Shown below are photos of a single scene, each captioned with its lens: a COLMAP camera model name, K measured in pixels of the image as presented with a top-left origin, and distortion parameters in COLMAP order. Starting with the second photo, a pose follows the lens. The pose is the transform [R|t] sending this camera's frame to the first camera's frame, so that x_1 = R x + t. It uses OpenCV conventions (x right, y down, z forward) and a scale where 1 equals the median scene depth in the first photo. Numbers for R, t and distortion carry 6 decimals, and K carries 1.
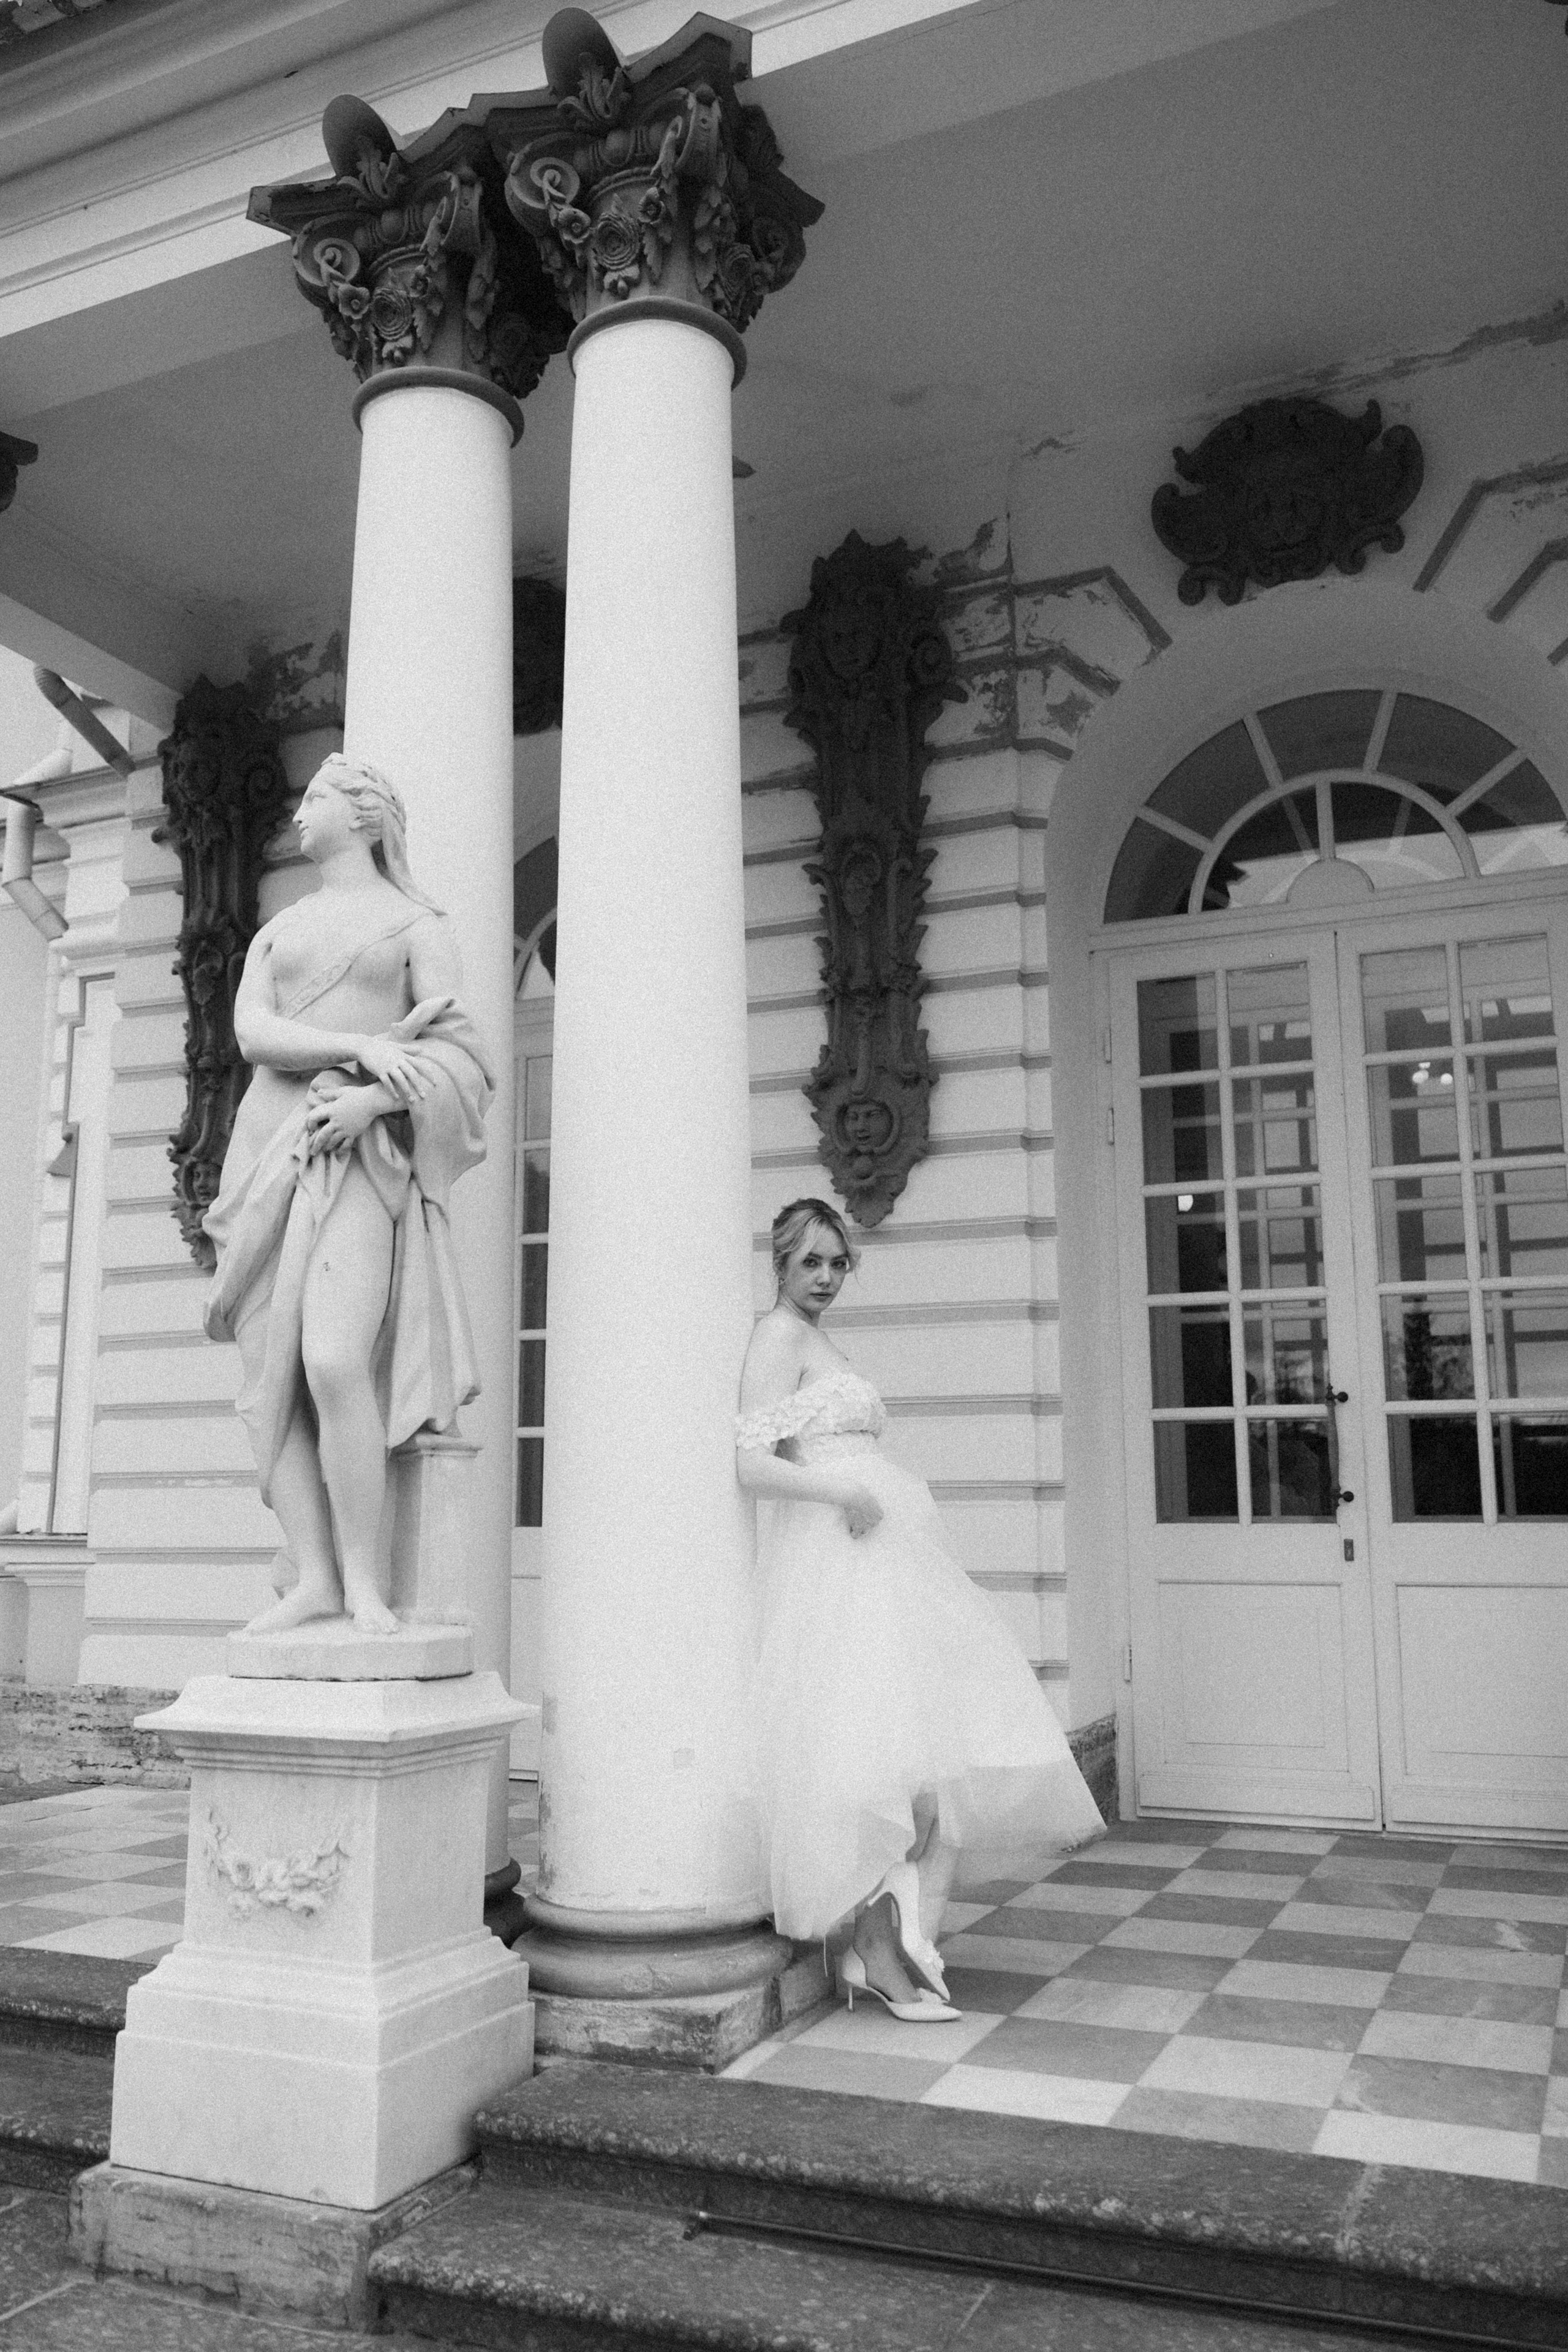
lens RADIAL K [[1860.2, 0, 779.0], [0, 1860.2, 1183.3], [0, 0, 1]] dist [-0.007028, -0.009967]
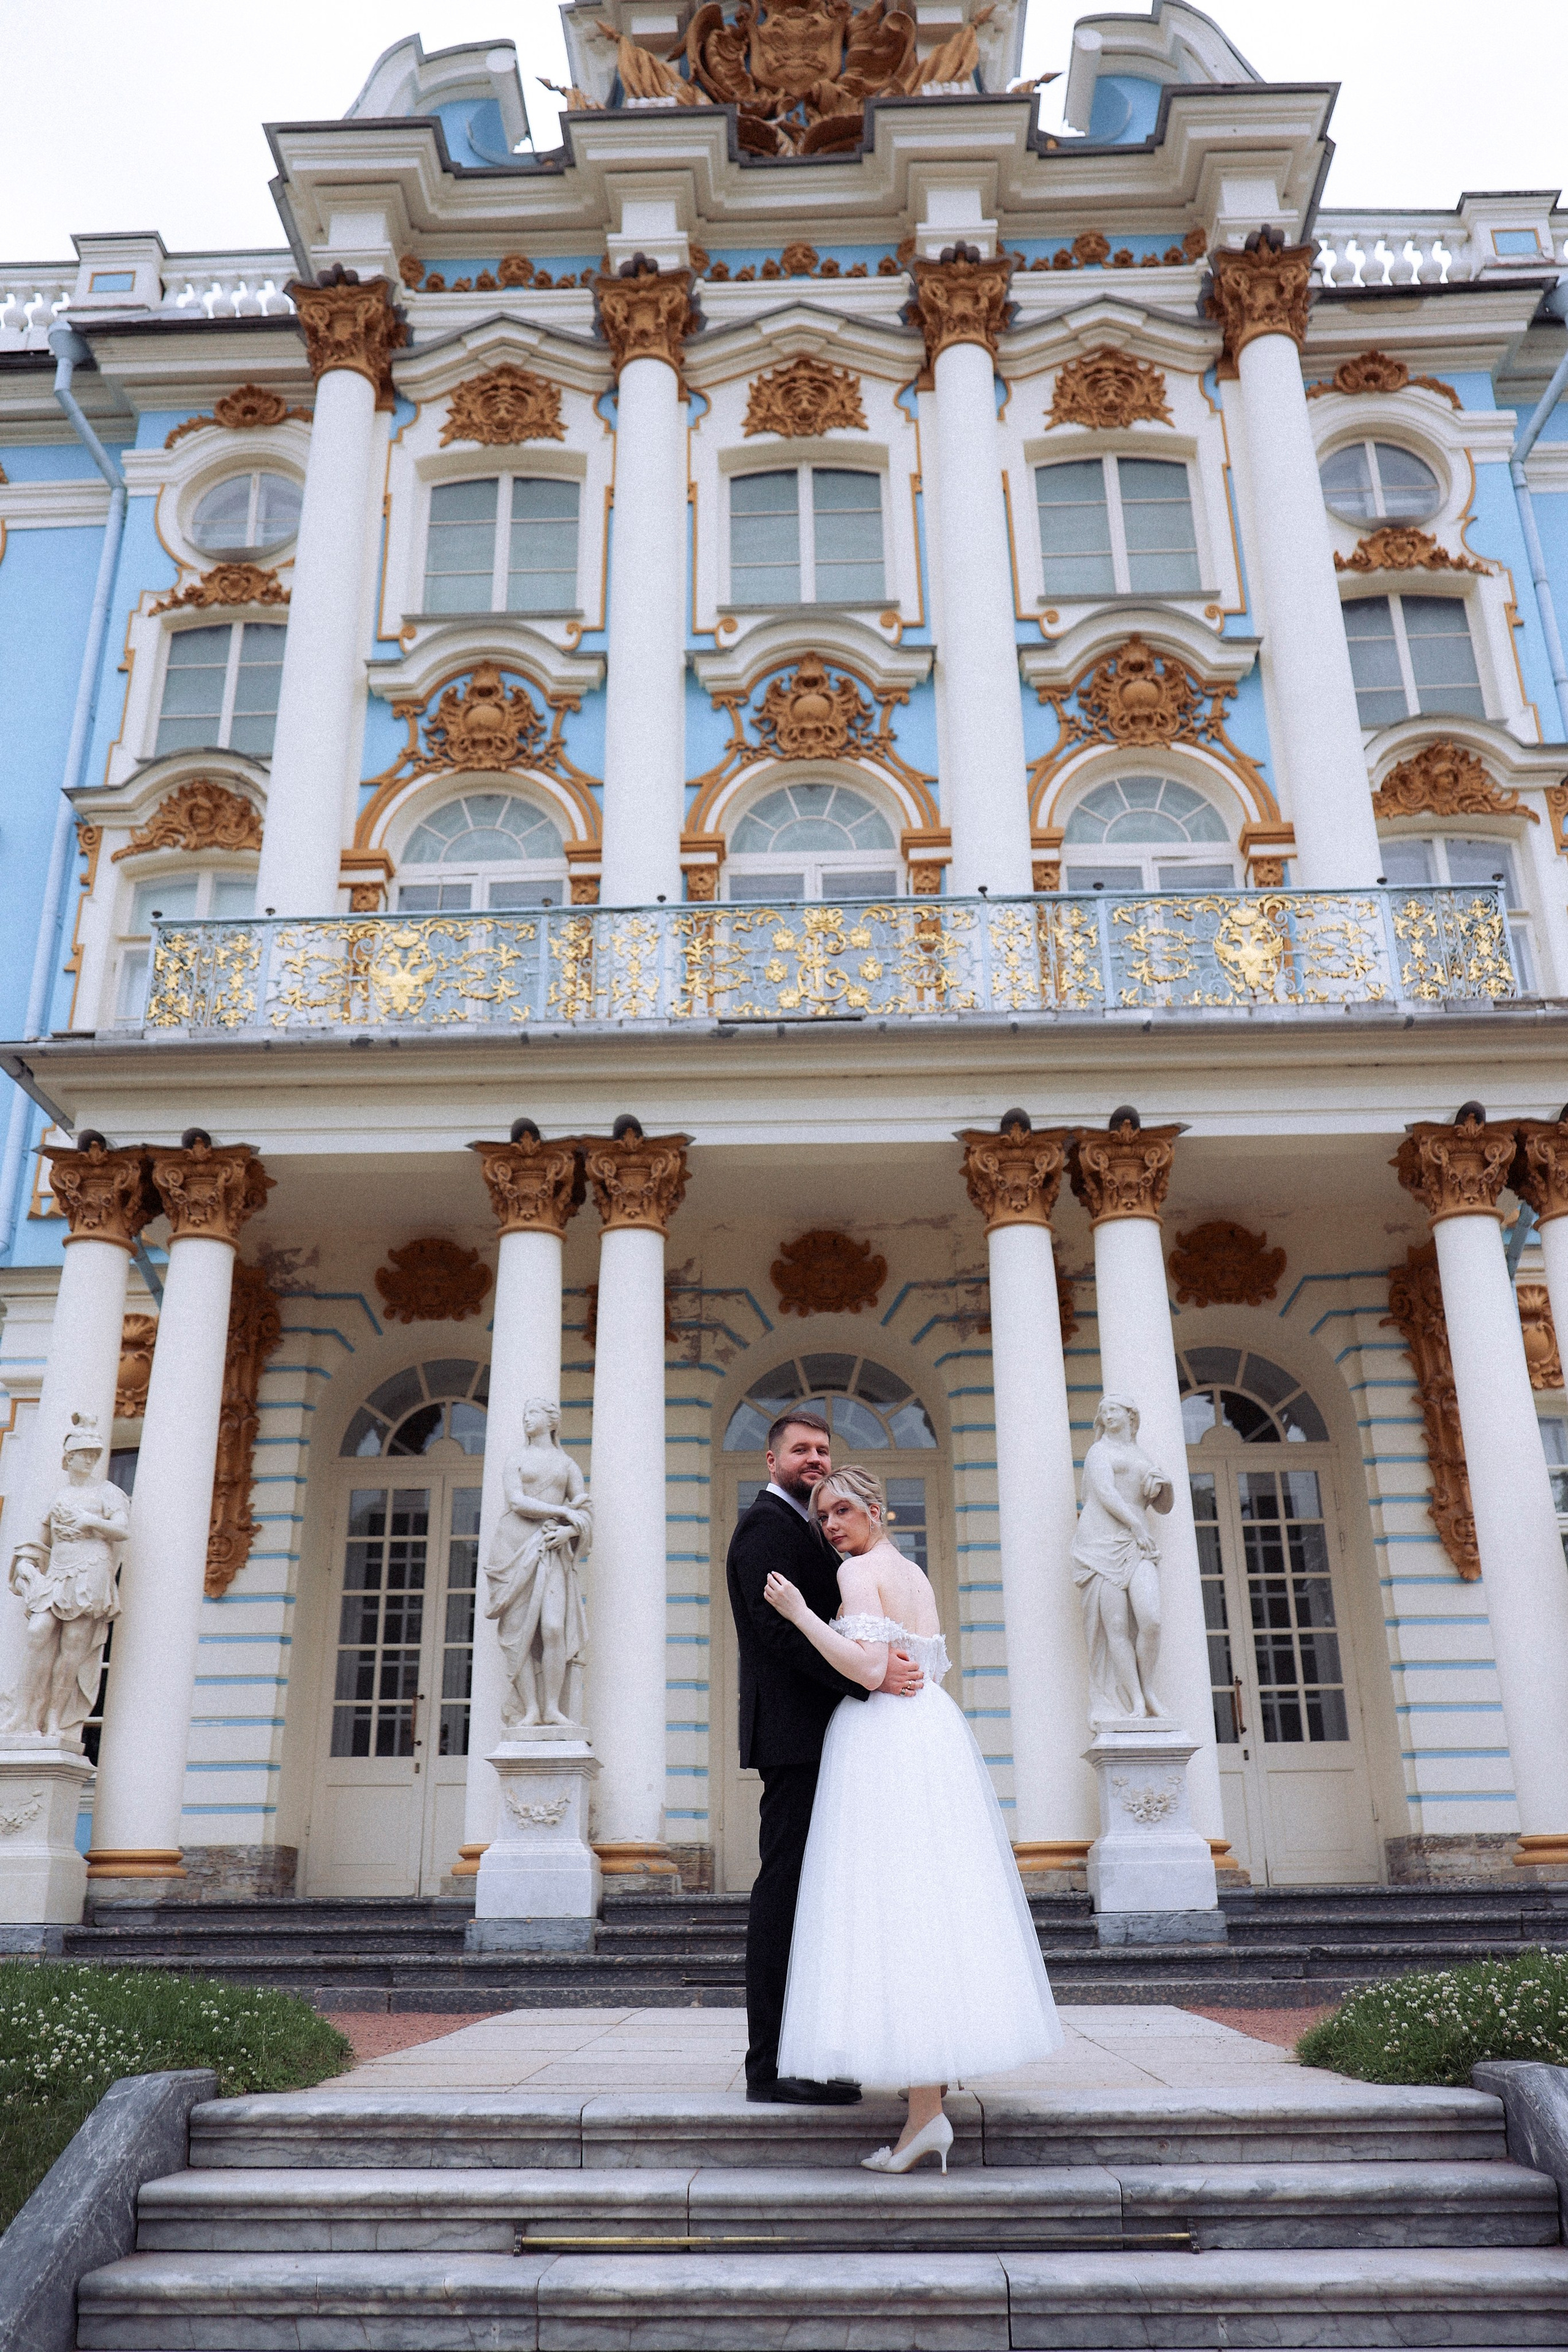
lens RADIAL K [[1860.2, 0, 779.0], [0, 1860.2, 1183.3], [0, 0, 1]] dist [-0.007028, -0.009967]
pose [[0.925566, 0.136461, 0.353138, -0.772375], [-0.058116, 0.972936, -0.223645, 0.041236], [-0.374100, 0.186475, 0.908447, -1.361748]]
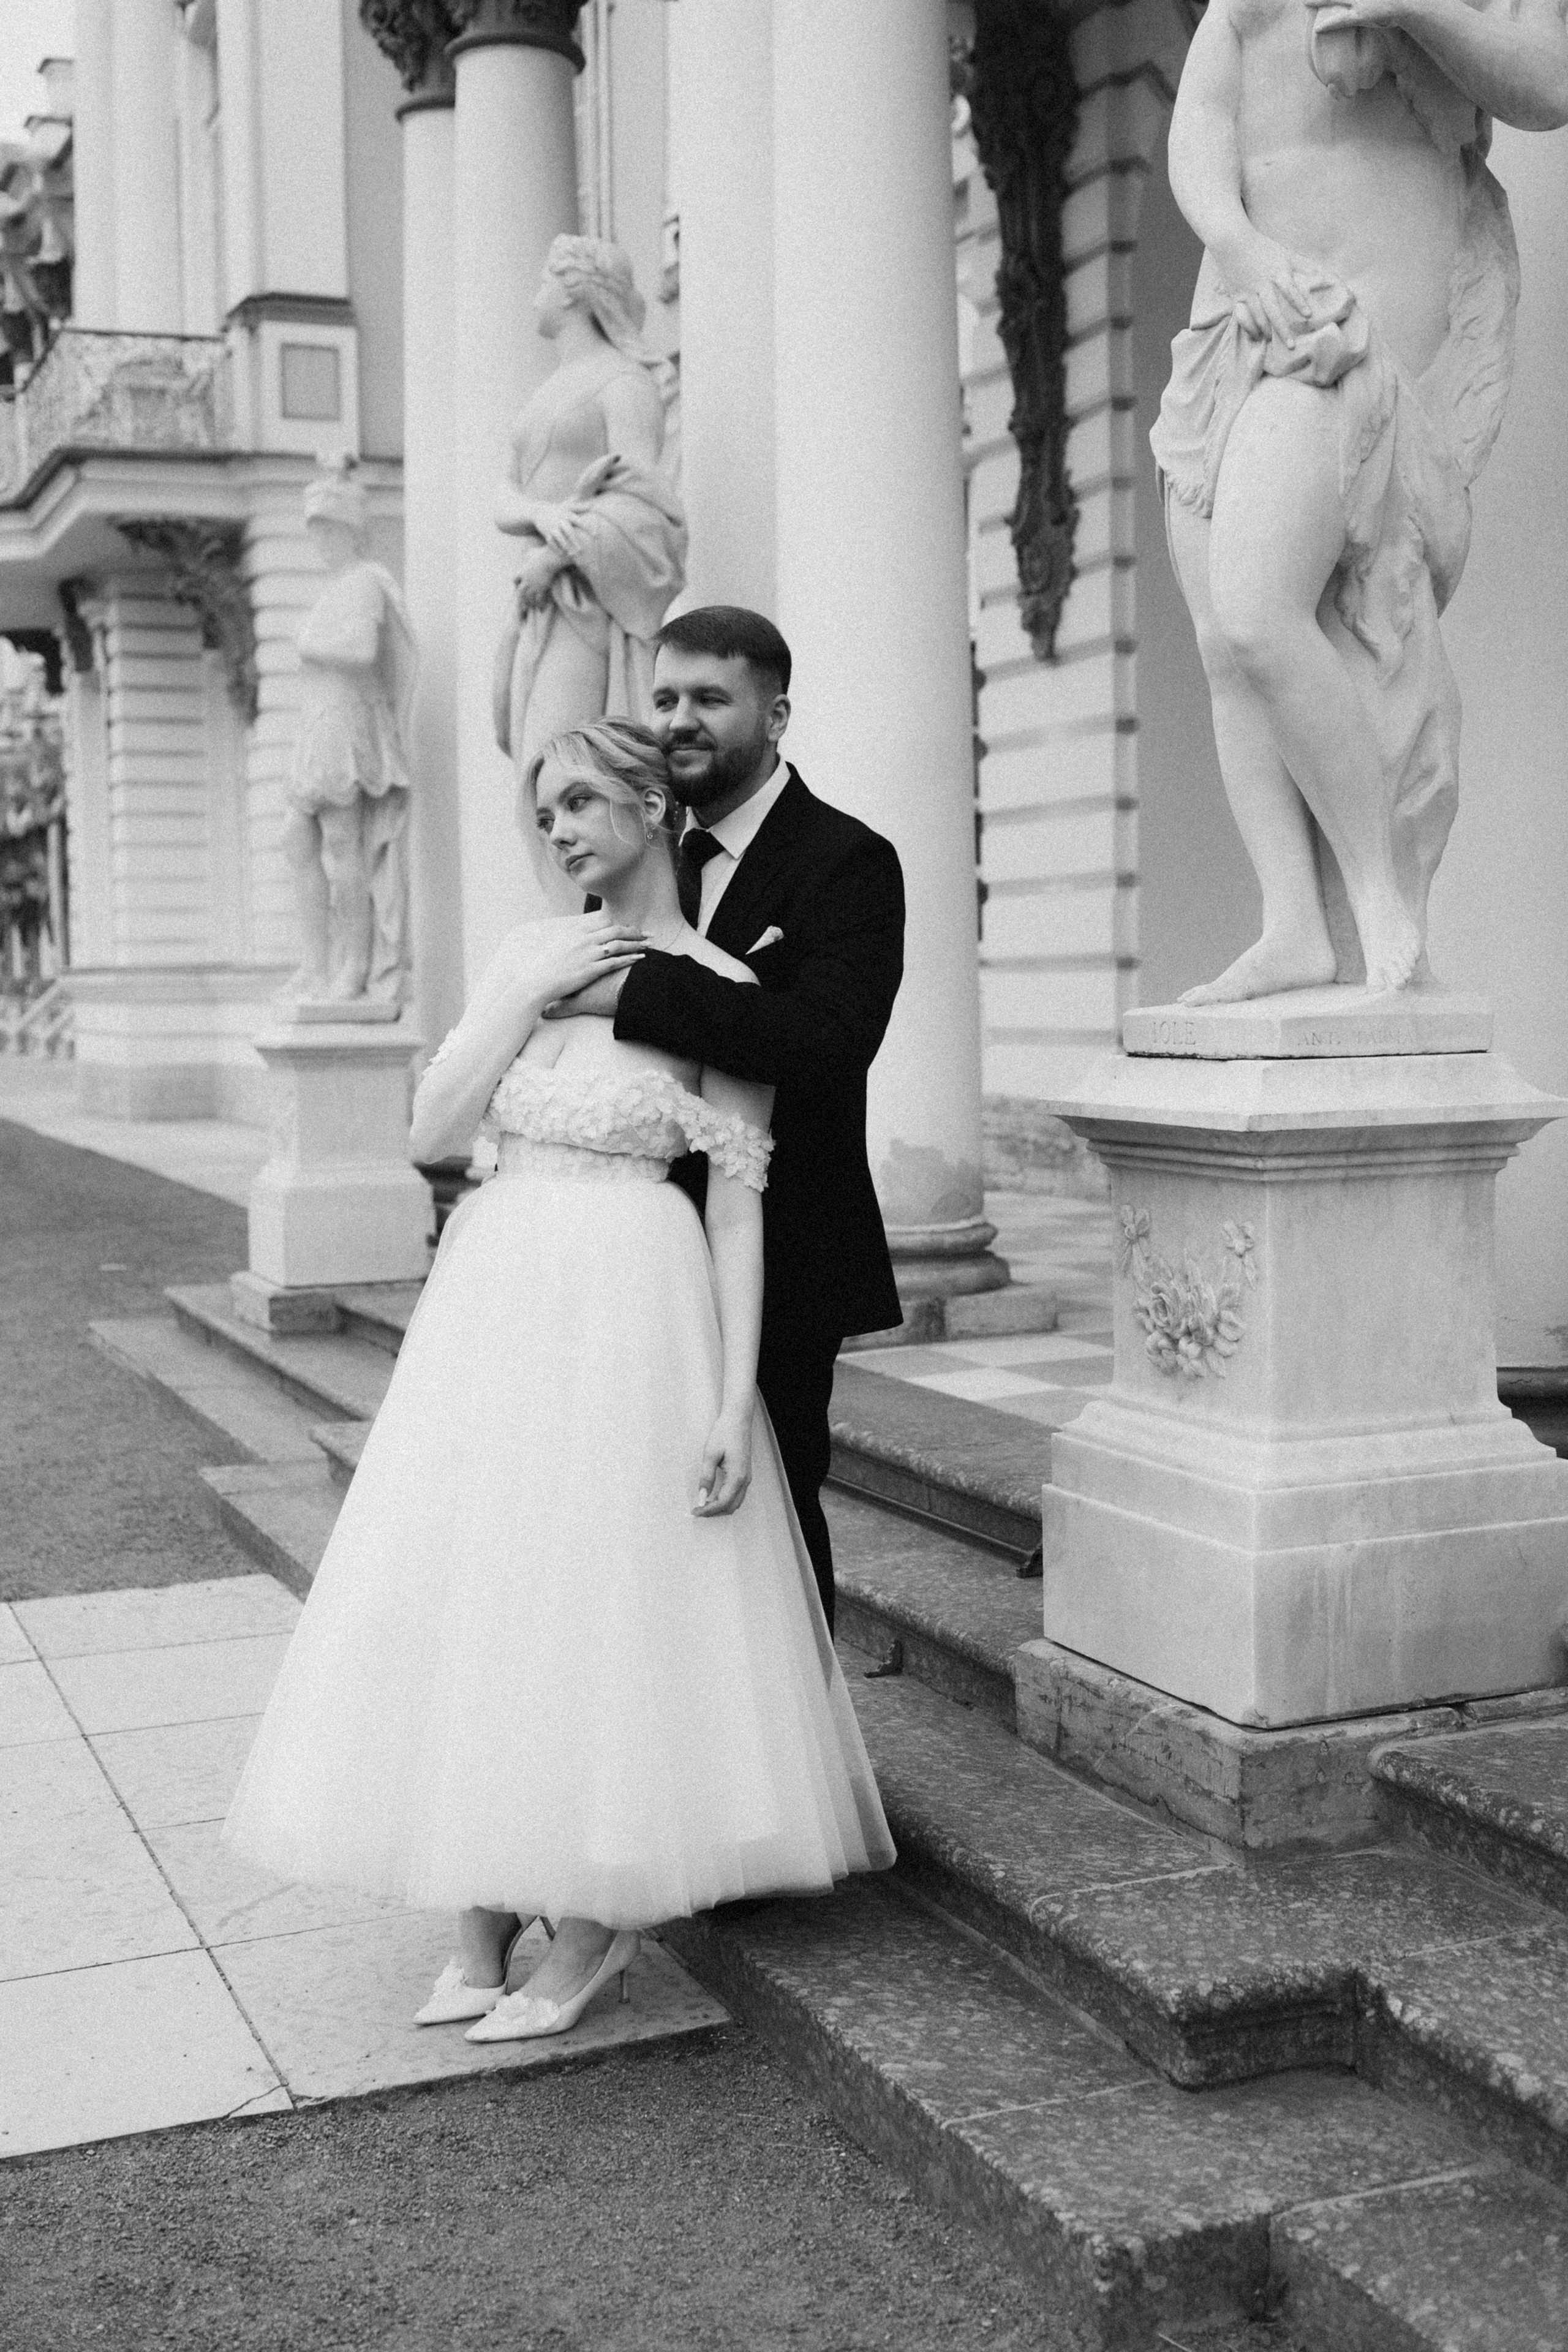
lens RADIAL K [[2764.2, 0, 780.4], [0, 2764.2, 1187.6], [0, 0, 1]] dist [0.013272, -0.162992]
pose [[0.724500, 0.045124, -0.687796, 0.890389], [0.133266, 0.969856, 0.204008, 0.003626], [0.676269, -0.239464, 0.696647, -0.183310]]
